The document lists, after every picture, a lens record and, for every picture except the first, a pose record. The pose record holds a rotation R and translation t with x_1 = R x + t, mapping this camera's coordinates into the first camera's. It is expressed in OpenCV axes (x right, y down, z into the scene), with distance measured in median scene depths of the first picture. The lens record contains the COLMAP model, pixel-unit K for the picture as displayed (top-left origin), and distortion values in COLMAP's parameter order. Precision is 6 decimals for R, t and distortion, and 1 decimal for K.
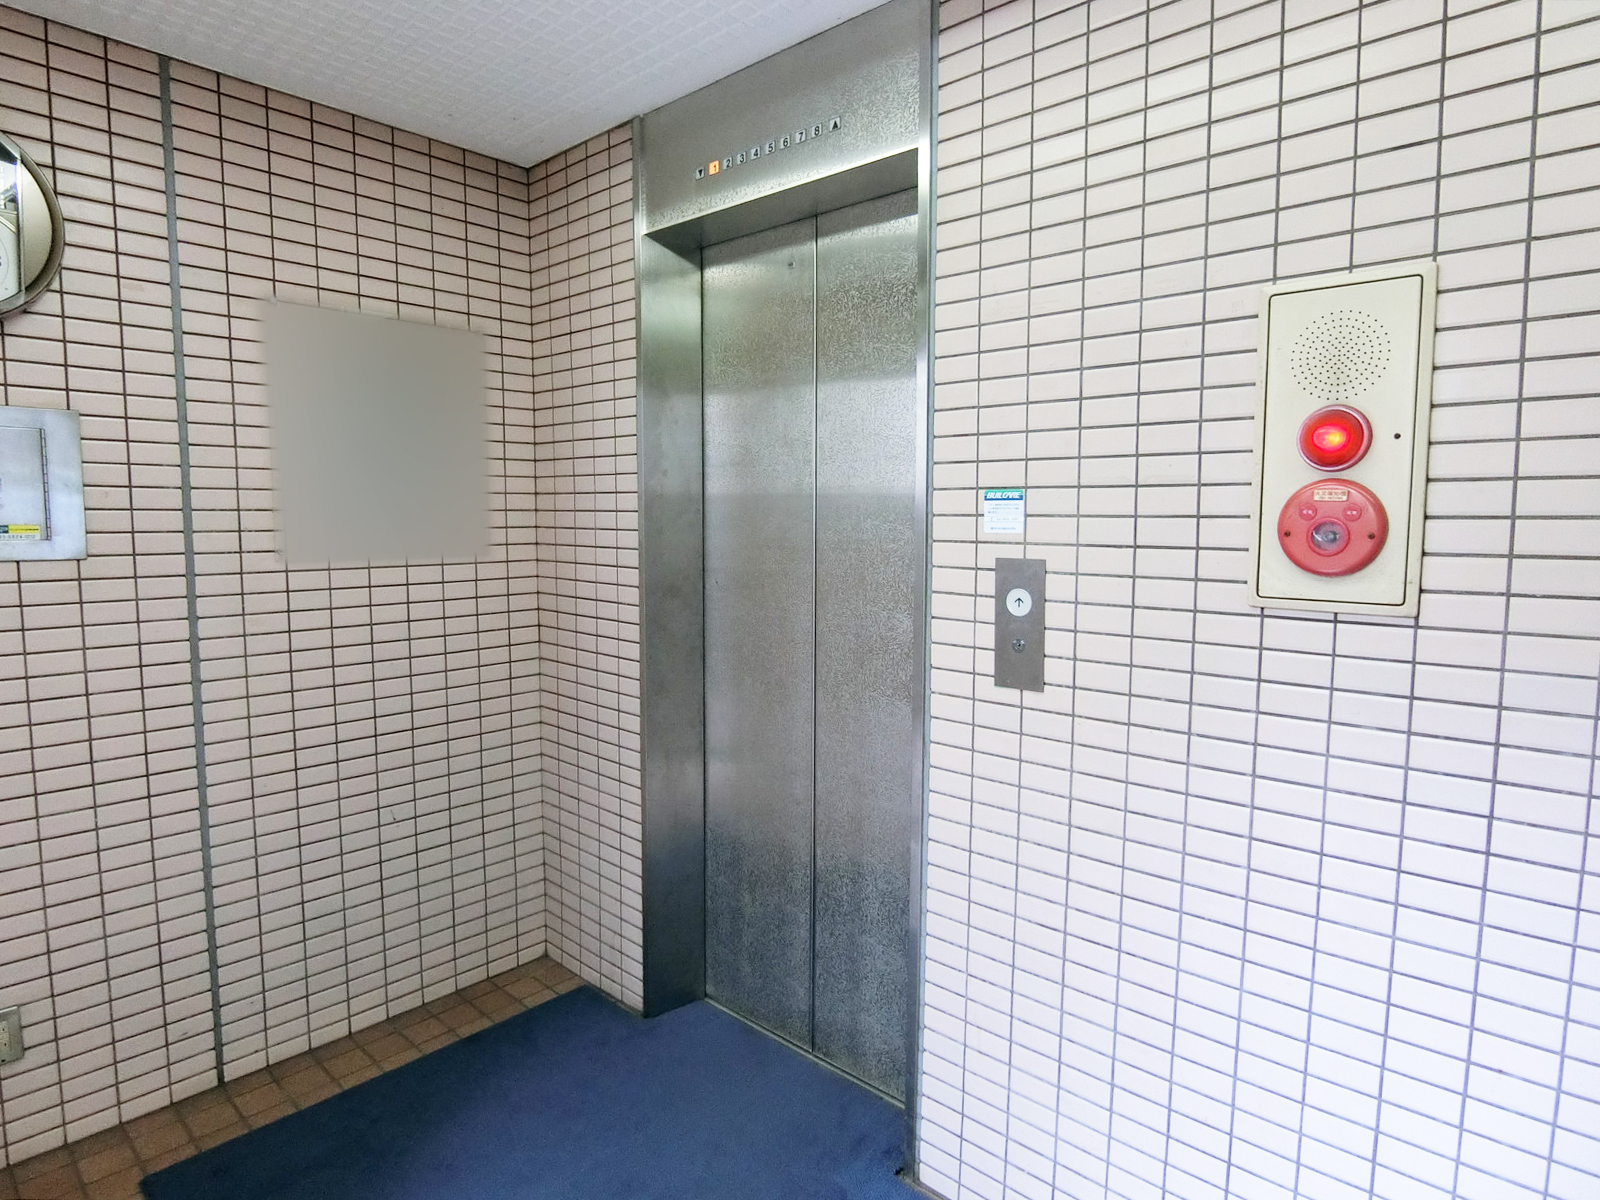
lens RADIAL K [[906.3, 0, 800.0], [0, 906.3, 600.0], [0, 0, 1]] dist [-0.001834, -0.002792]
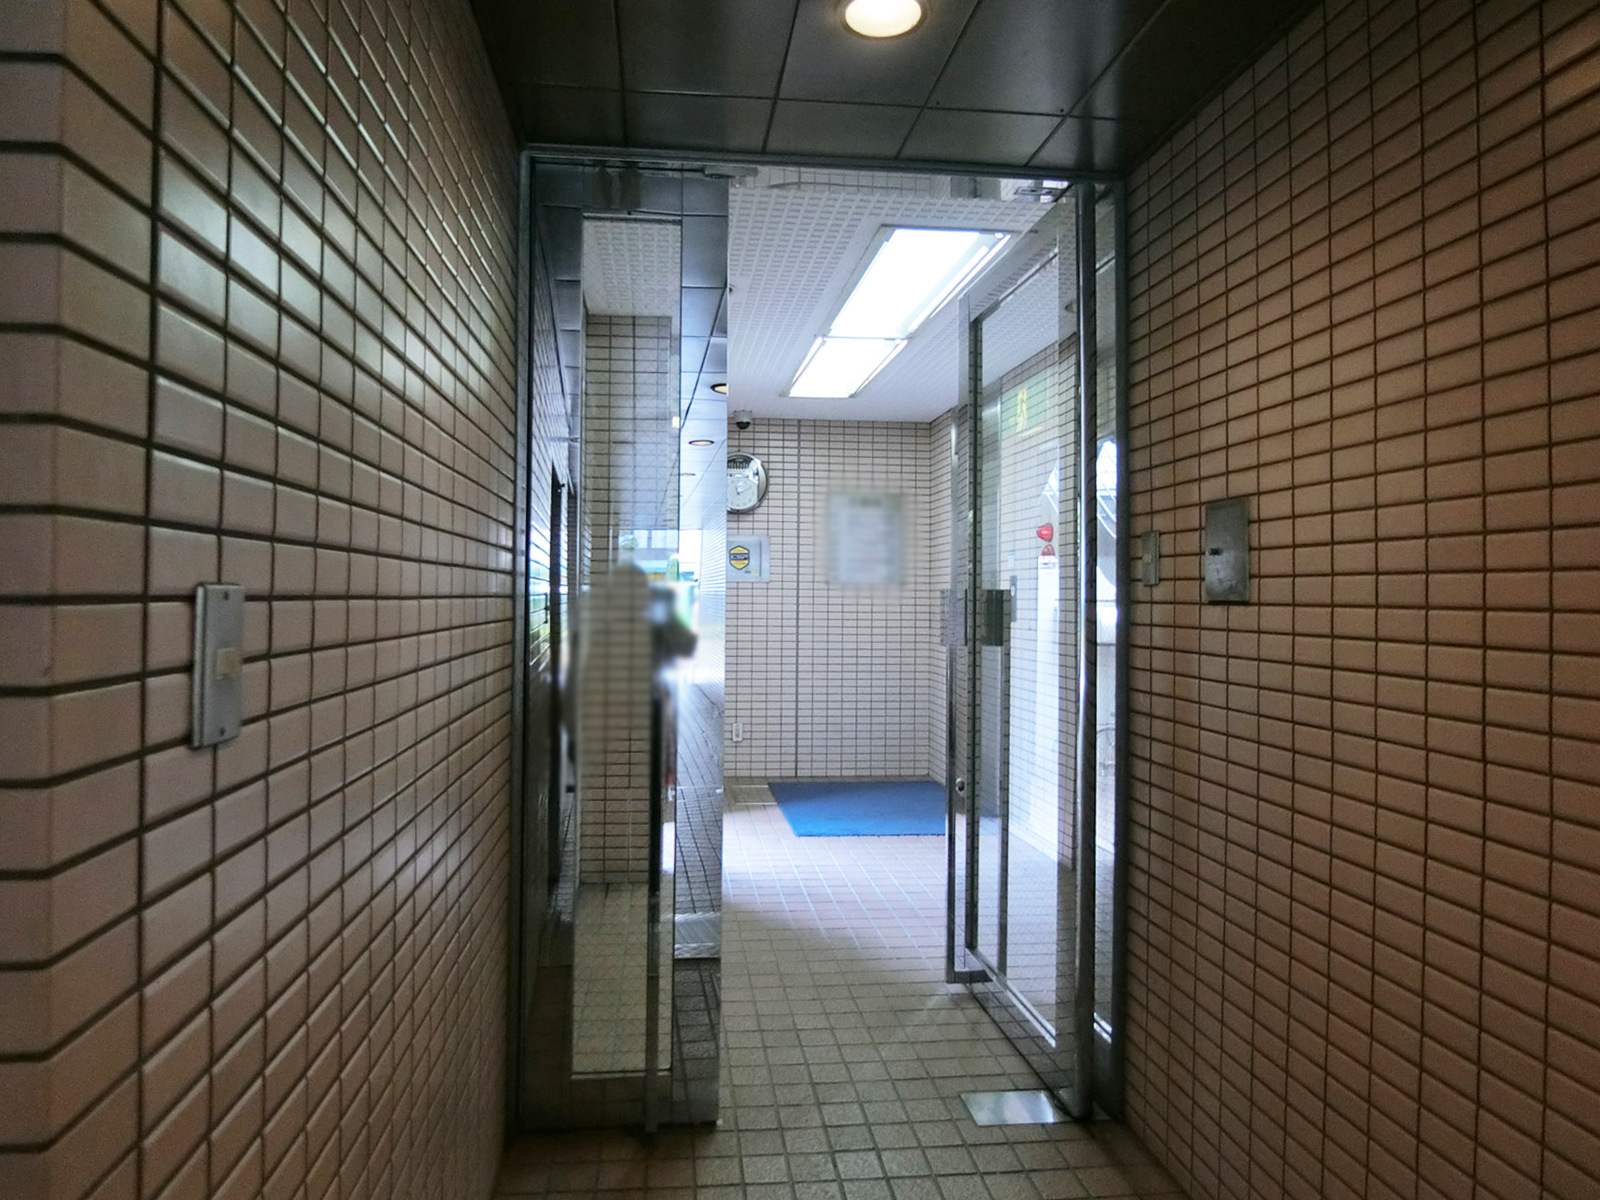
lens RADIAL K [[906.3, 0, 800.0], [0, 906.3, 600.0], [0, 0, 1]] dist [-0.001834, -0.002792]
pose [[0.770135, 0.008816, -0.637820, 1.266786], [-0.066903, 0.995506, -0.067023, 0.215640], [0.634363, 0.094289, 0.767264, -1.305006]]
